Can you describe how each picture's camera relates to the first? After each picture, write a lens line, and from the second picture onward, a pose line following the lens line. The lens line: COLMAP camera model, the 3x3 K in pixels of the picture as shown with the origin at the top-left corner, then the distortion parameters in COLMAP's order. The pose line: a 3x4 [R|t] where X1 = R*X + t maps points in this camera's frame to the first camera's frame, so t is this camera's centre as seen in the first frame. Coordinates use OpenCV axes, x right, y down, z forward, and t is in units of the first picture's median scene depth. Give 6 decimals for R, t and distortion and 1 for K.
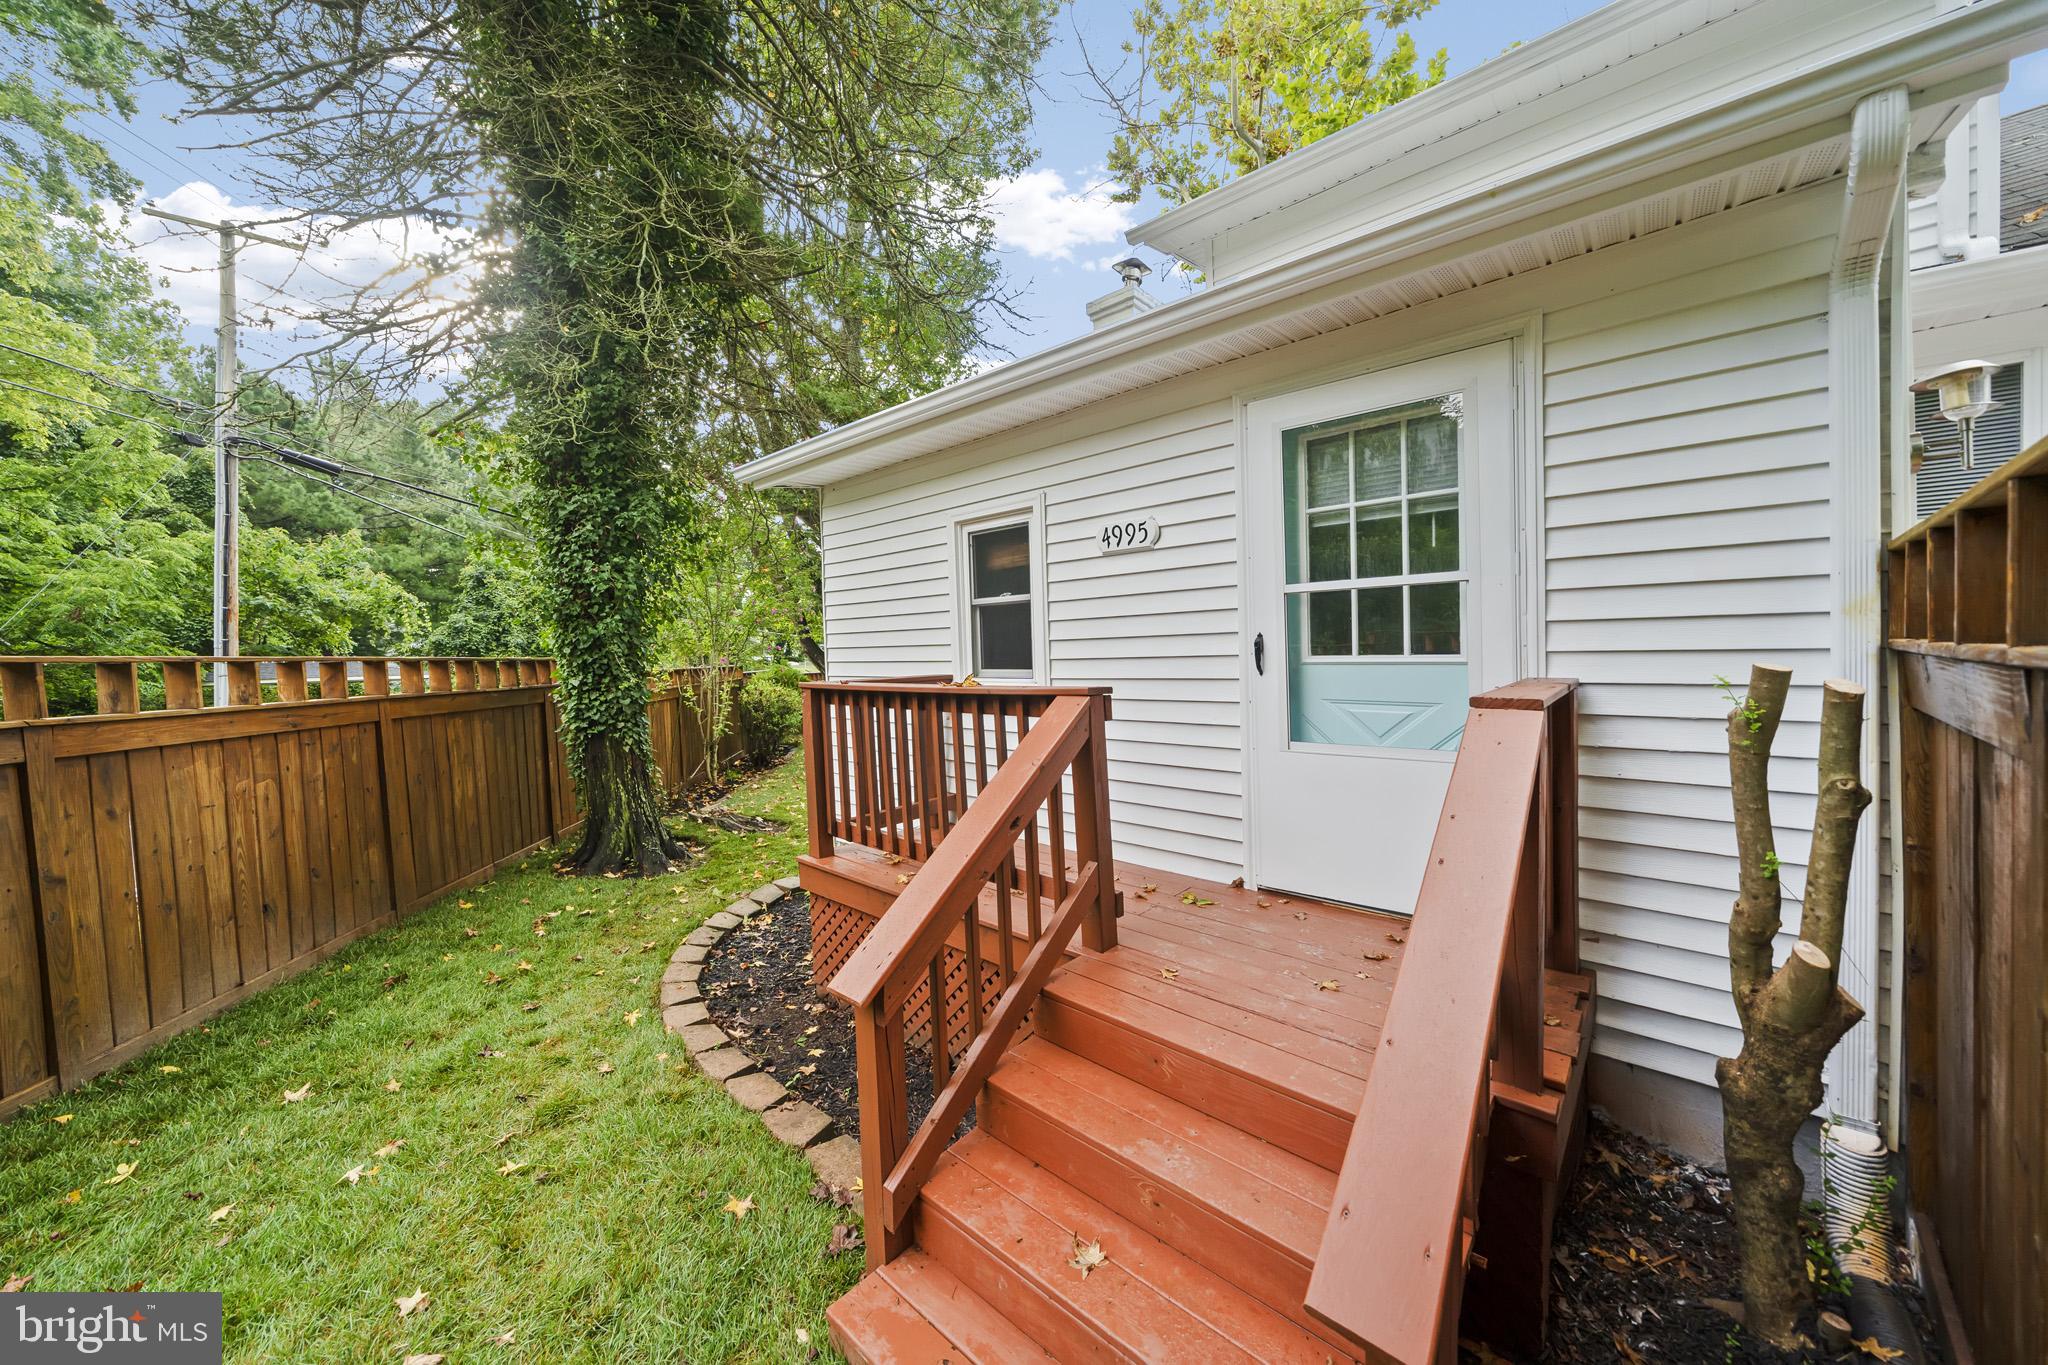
lens RADIAL K [[715.0, 0, 1024.5], [0, 715.0, 684.0], [0, 0, 1]] dist [-0.003218, -0.000166]
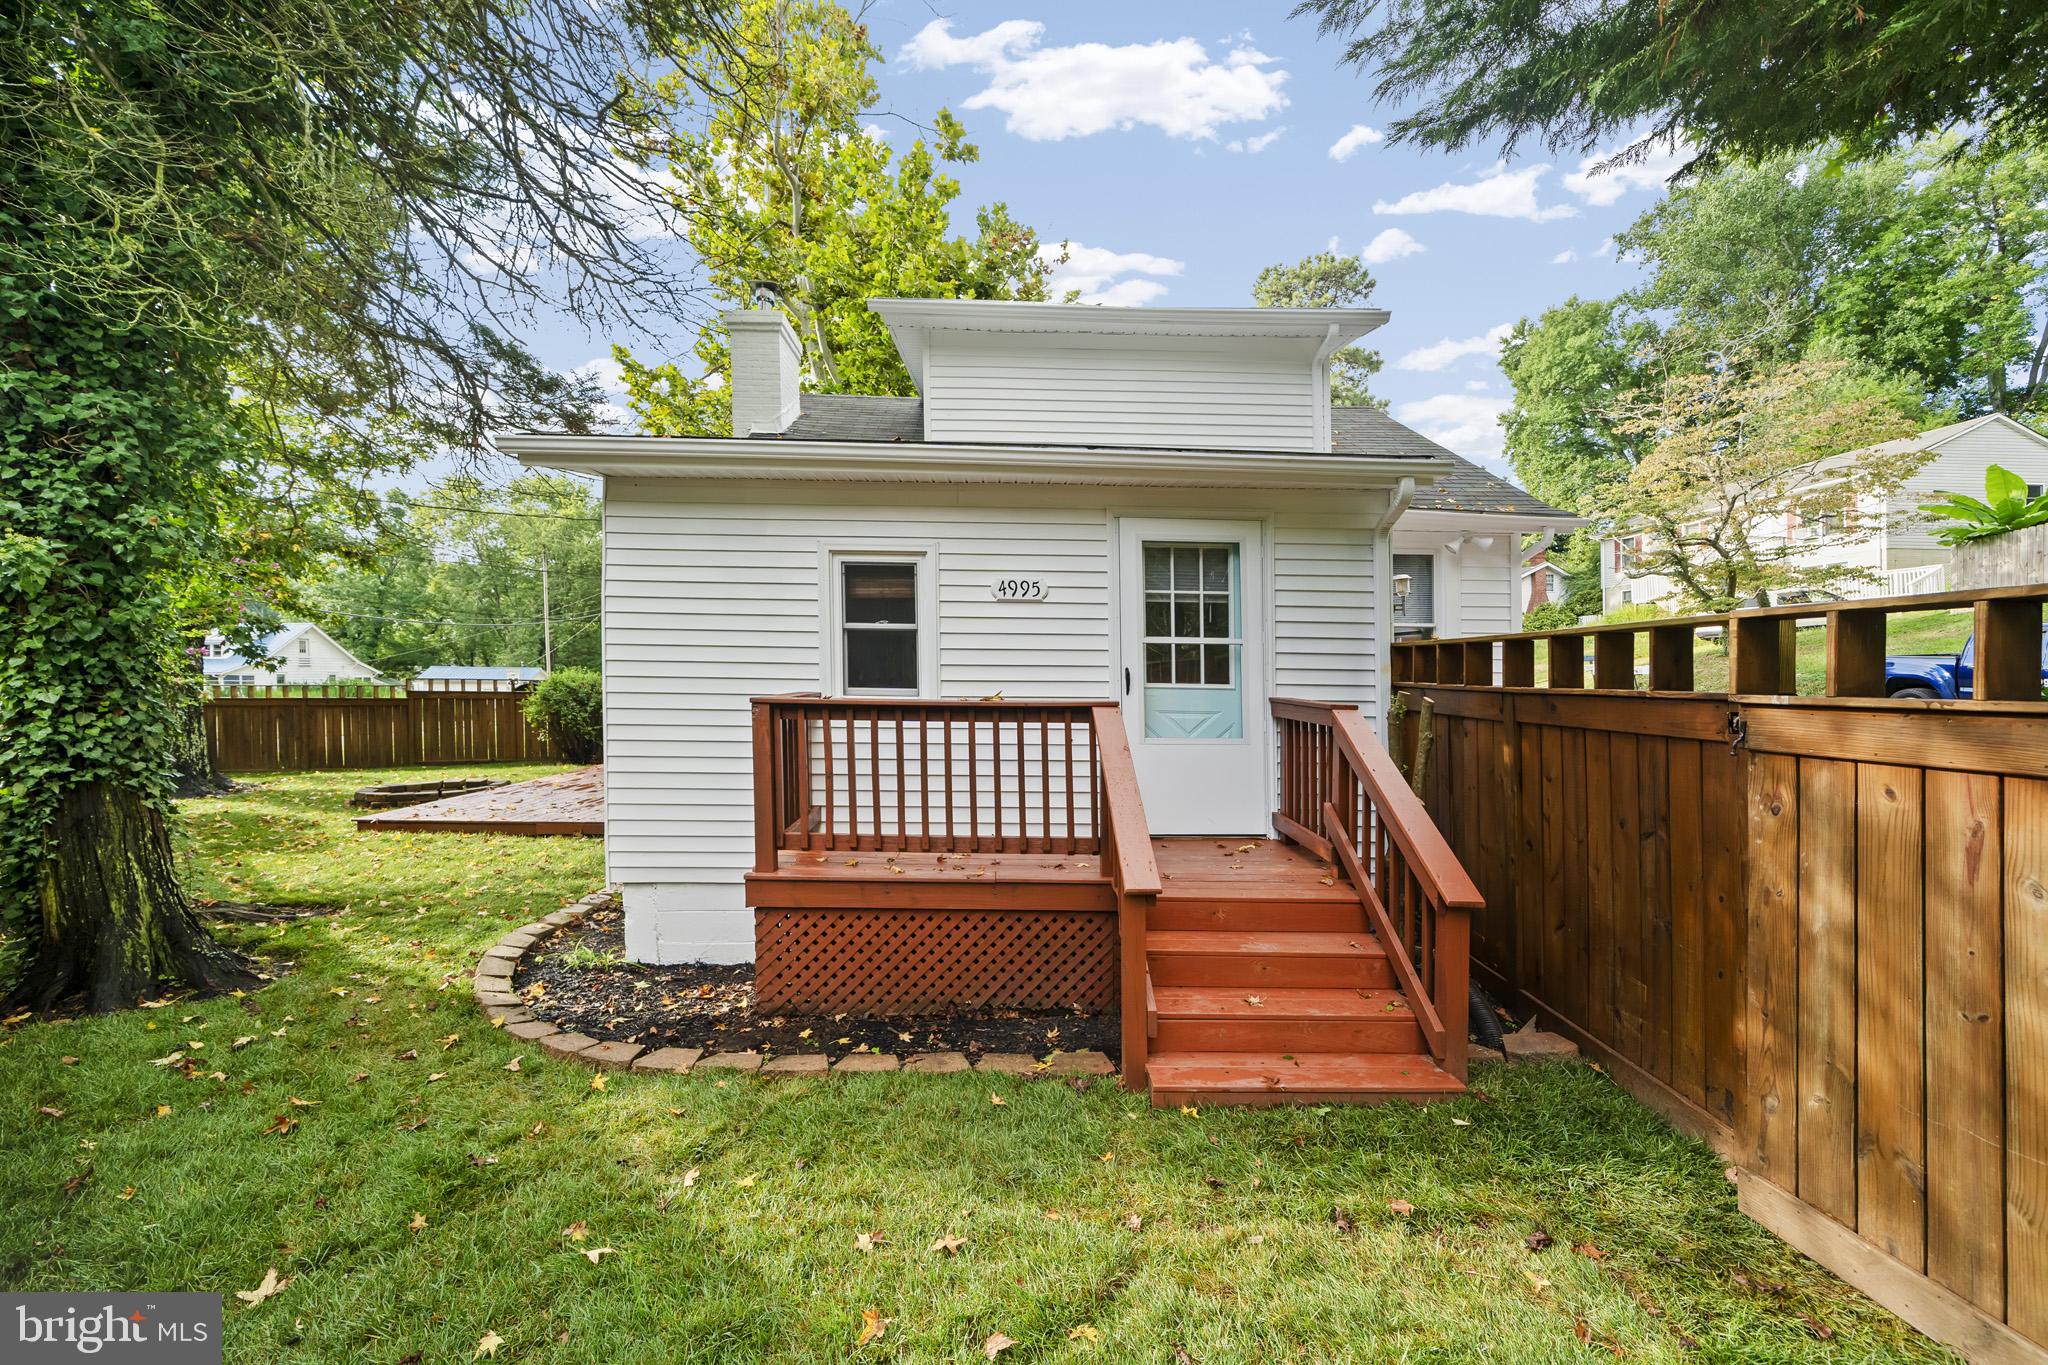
lens RADIAL K [[774.3, 0, 1021.0], [0, 774.3, 678.4], [0, 0, 1]] dist [-0.003270, -0.000647]
pose [[0.728685, 0.026683, 0.684329, -0.757772], [0.001020, 0.999197, -0.040047, 0.013874], [-0.684849, 0.029880, 0.728073, -0.039872]]
